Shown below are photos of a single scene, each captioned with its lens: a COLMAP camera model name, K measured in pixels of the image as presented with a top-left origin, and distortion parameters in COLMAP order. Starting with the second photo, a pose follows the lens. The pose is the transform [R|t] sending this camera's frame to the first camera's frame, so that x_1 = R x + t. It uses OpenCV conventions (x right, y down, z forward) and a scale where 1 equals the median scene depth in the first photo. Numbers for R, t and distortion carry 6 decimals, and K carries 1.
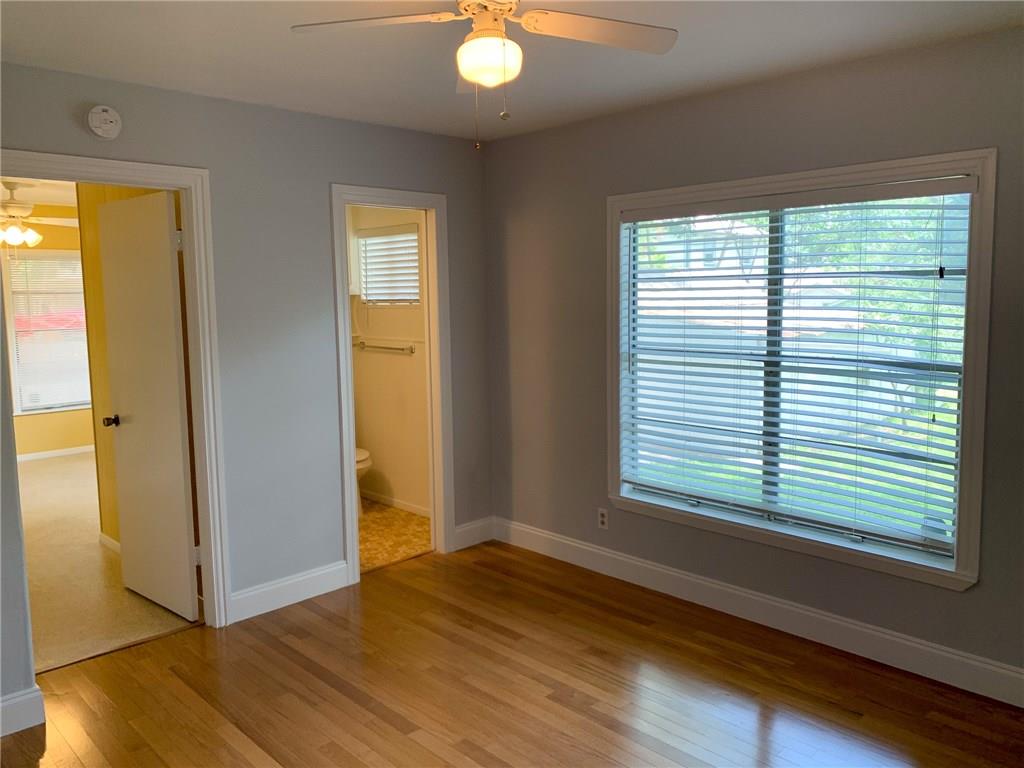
lens RADIAL K [[797.8, 0, 512.4], [0, 797.8, 383.0], [0, 0, 1]] dist [0.020437, -0.025095]
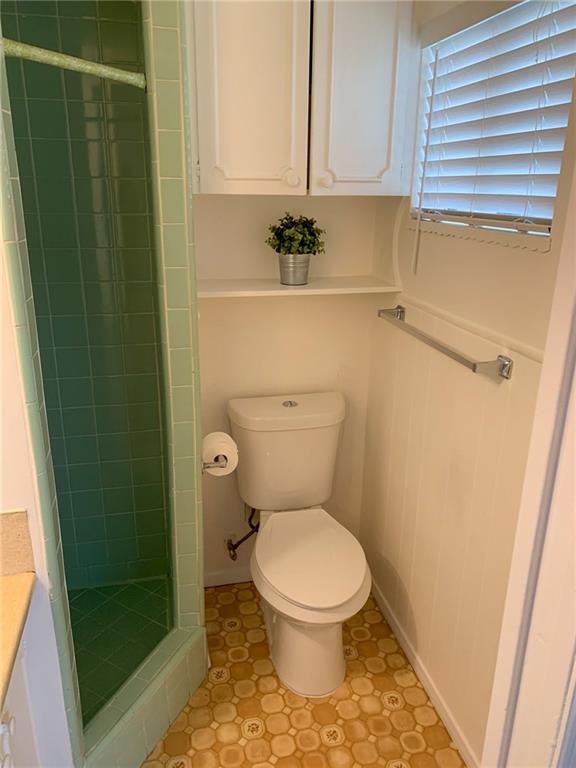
lens RADIAL K [[598.4, 0, 287.7], [0, 598.4, 385.2], [0, 0, 1]] dist [0.020437, -0.025095]
pose [[0.858796, 0.189358, -0.476039, -0.077637], [-0.087088, 0.969621, 0.228582, -0.082619], [0.504861, -0.154848, 0.849198, 0.702293]]
